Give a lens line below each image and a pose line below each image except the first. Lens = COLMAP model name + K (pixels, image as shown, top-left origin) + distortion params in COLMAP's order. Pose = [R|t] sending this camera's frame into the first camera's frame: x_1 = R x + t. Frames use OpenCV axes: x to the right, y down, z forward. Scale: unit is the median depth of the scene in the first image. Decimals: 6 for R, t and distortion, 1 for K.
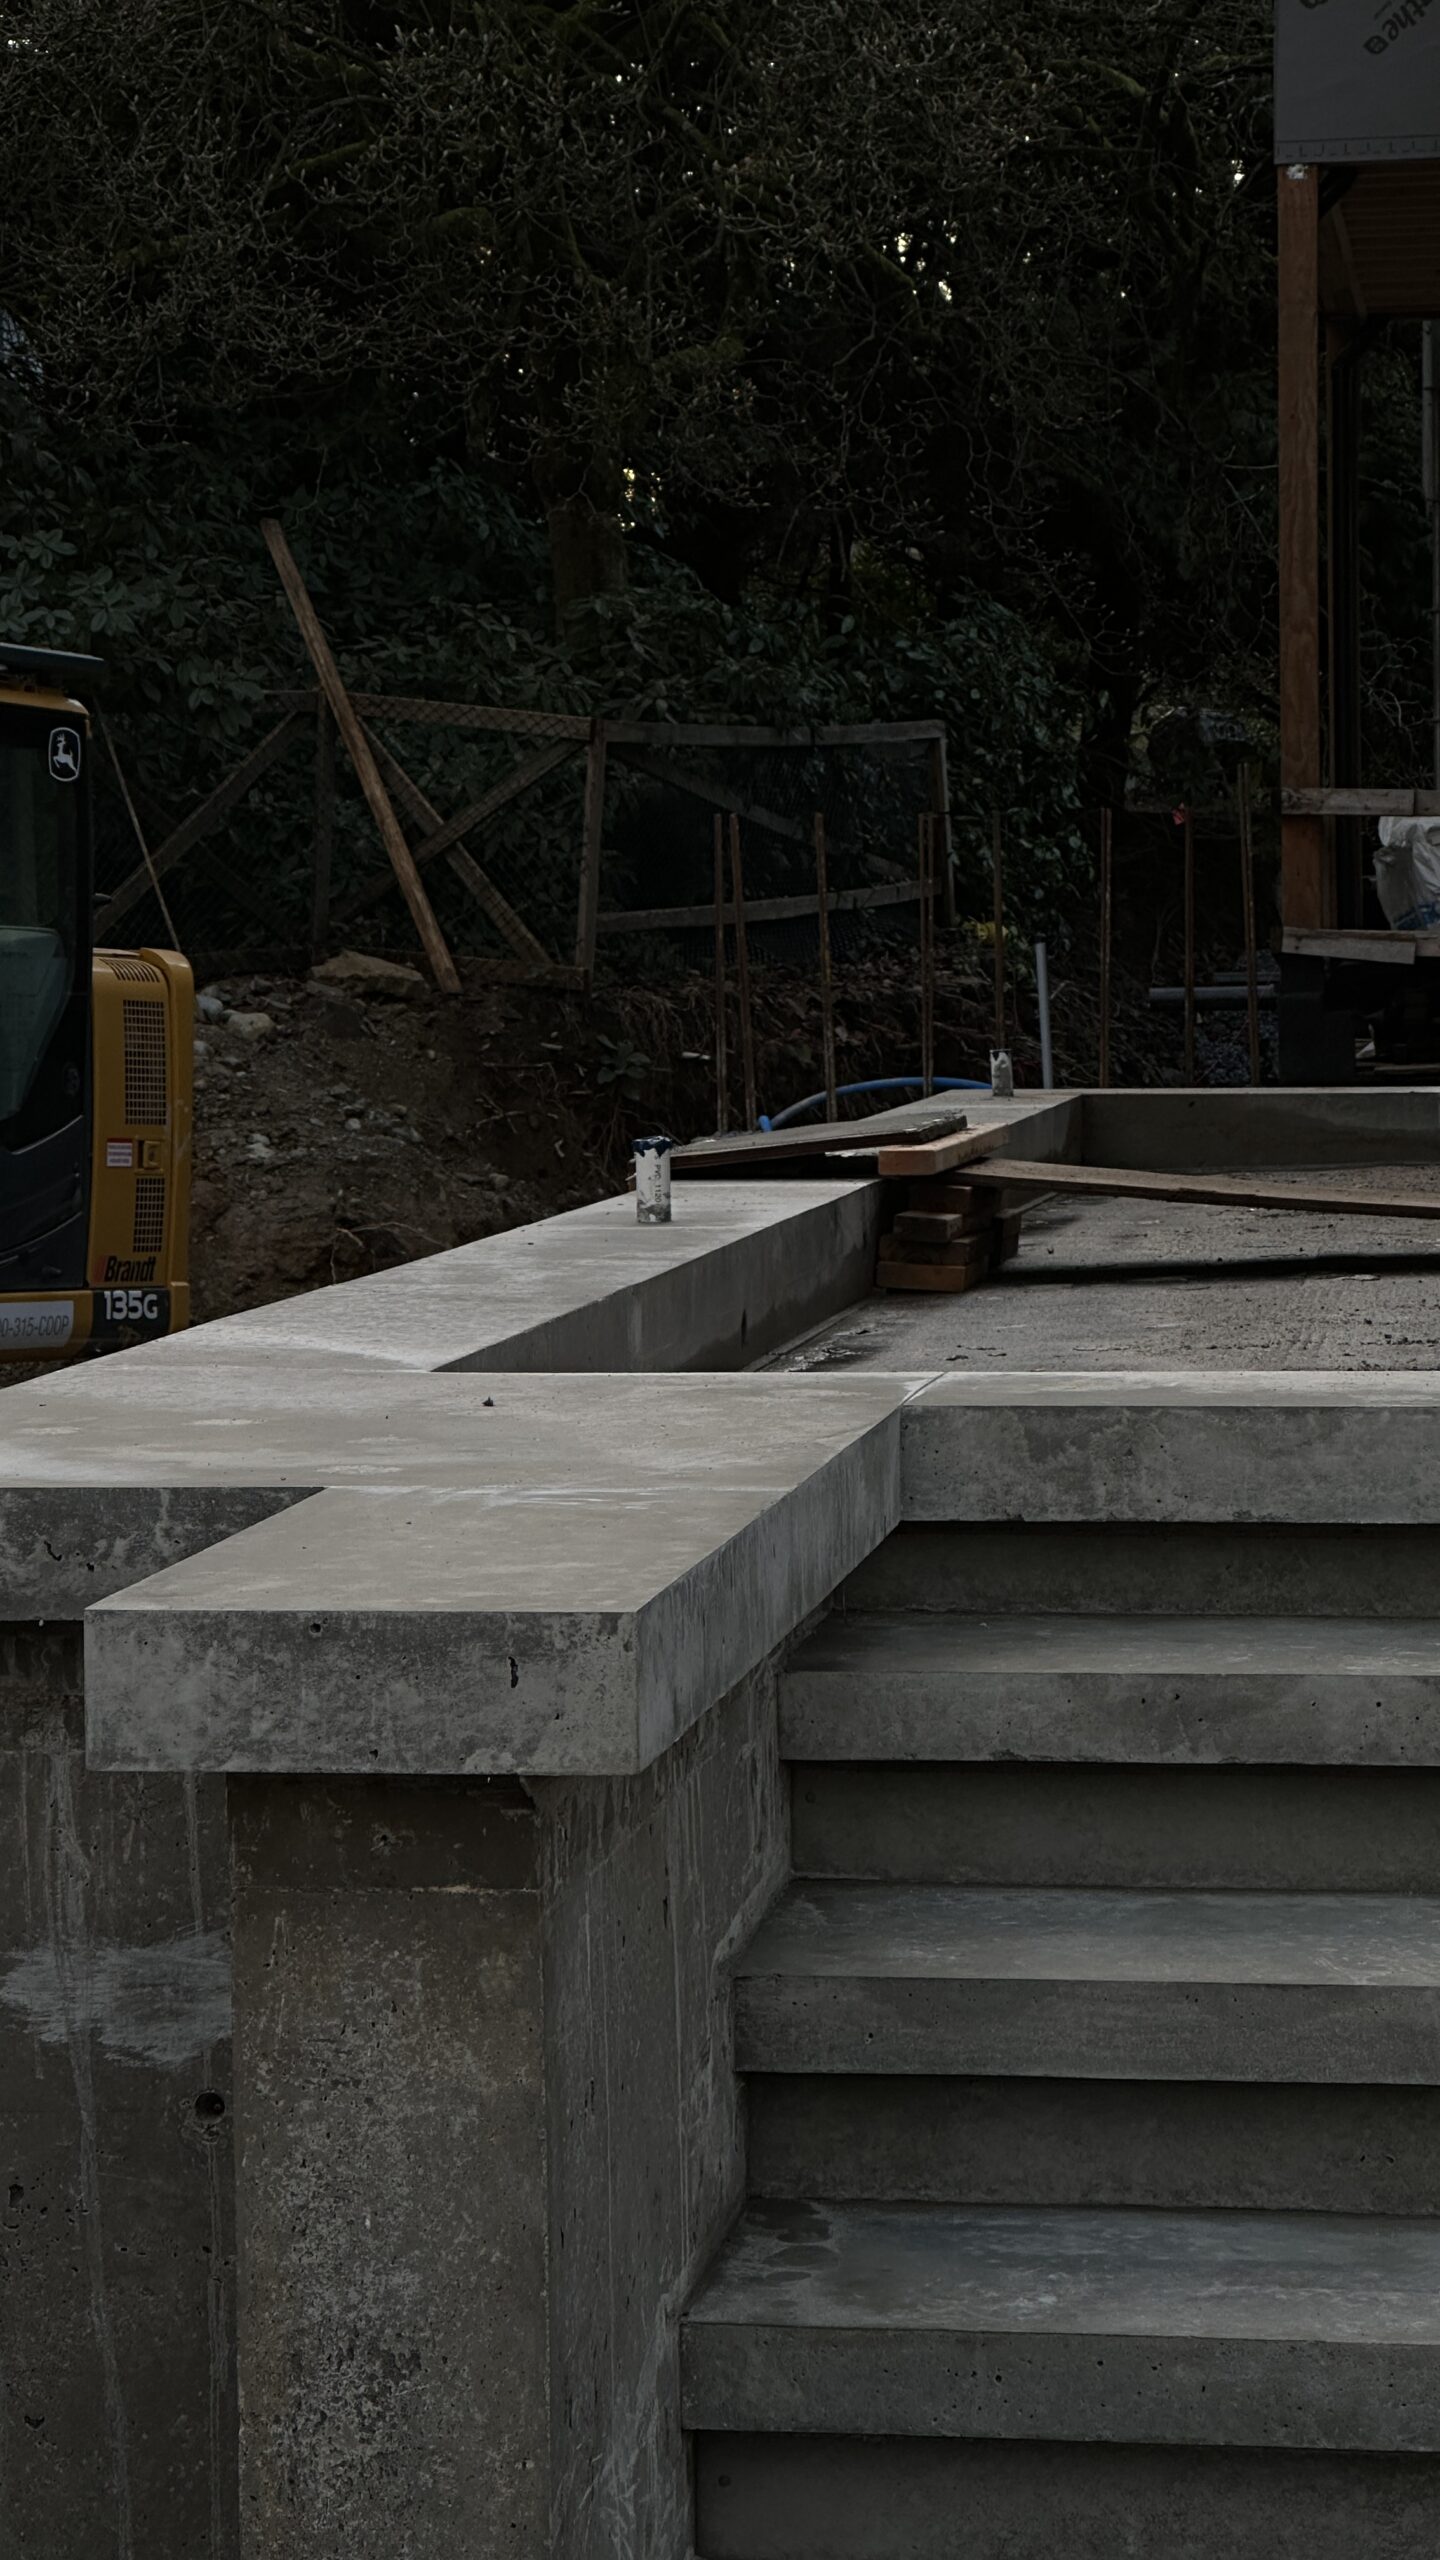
lens RADIAL K [[5422.3, 0, 720.0], [0, 5422.3, 1280.0], [0, 0, 1]] dist [0.042549, 0.258369]
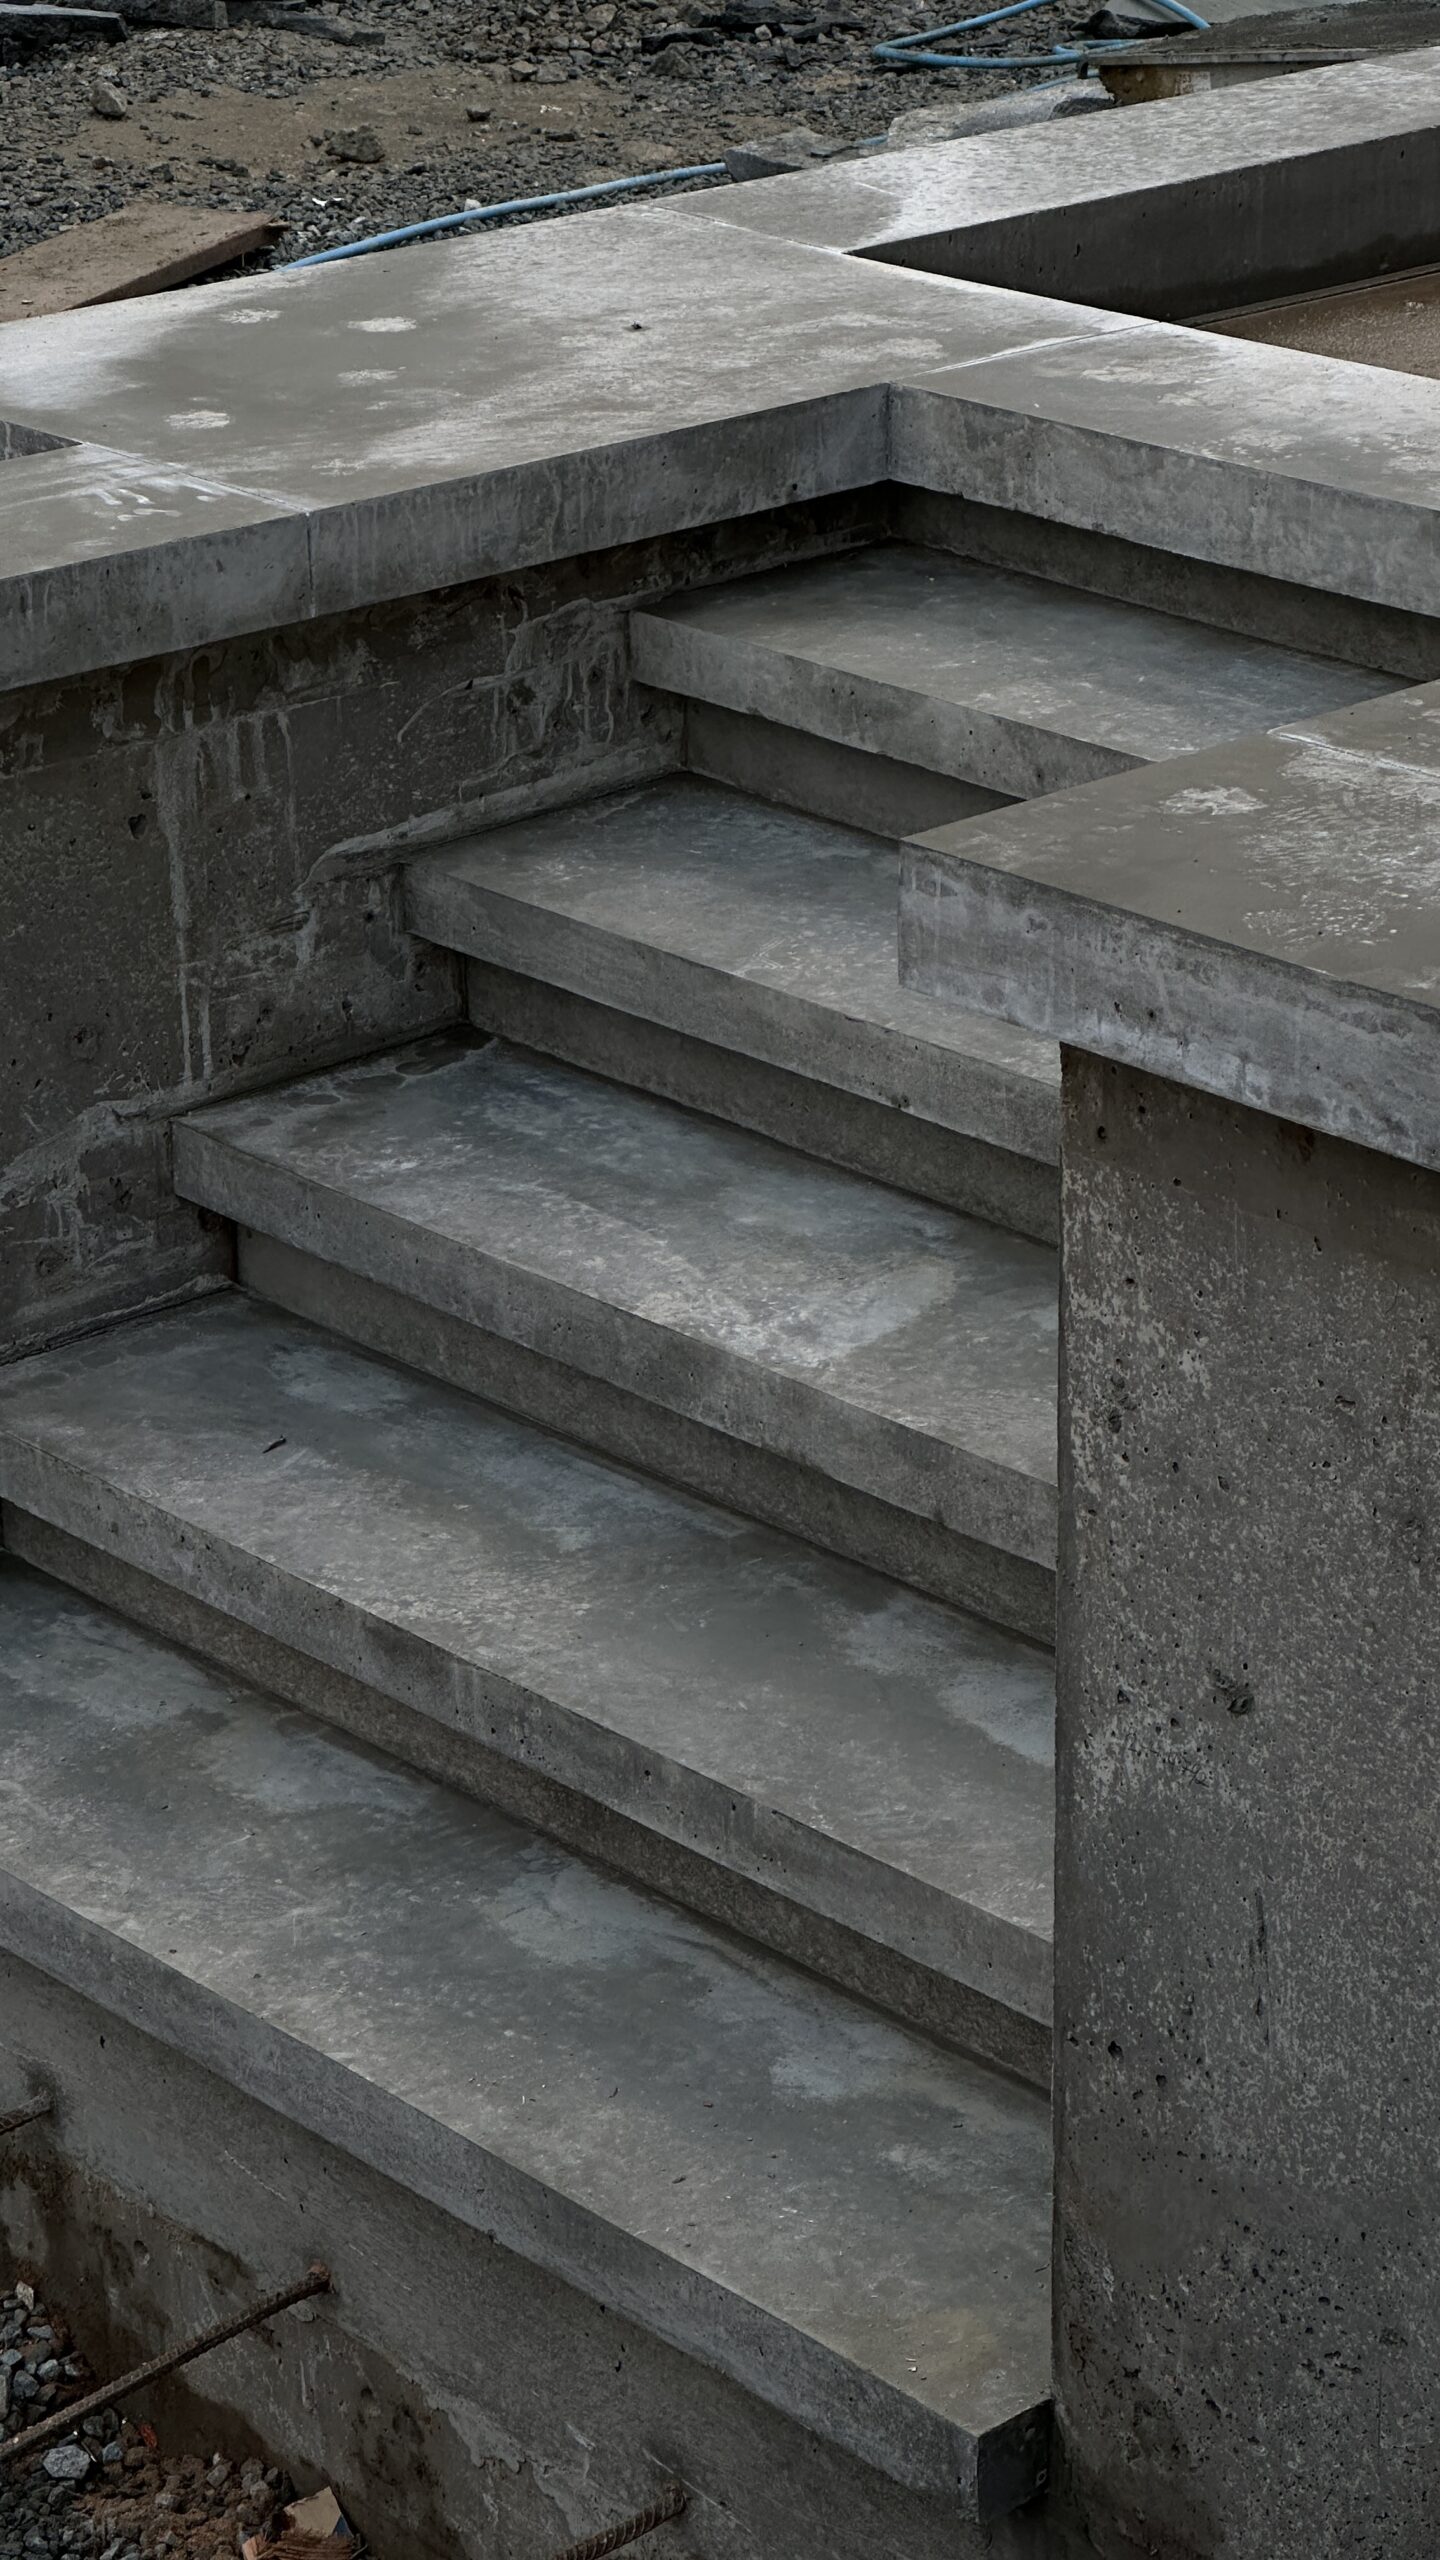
lens RADIAL K [[5422.3, 0, 720.0], [0, 5422.3, 1280.0], [0, 0, 1]] dist [0.042549, 0.258369]
pose [[0.784399, 0.244618, -0.569982, 0.723597], [-0.044511, 0.938777, 0.341638, -0.194332], [0.618657, -0.242610, 0.747264, 0.061766]]
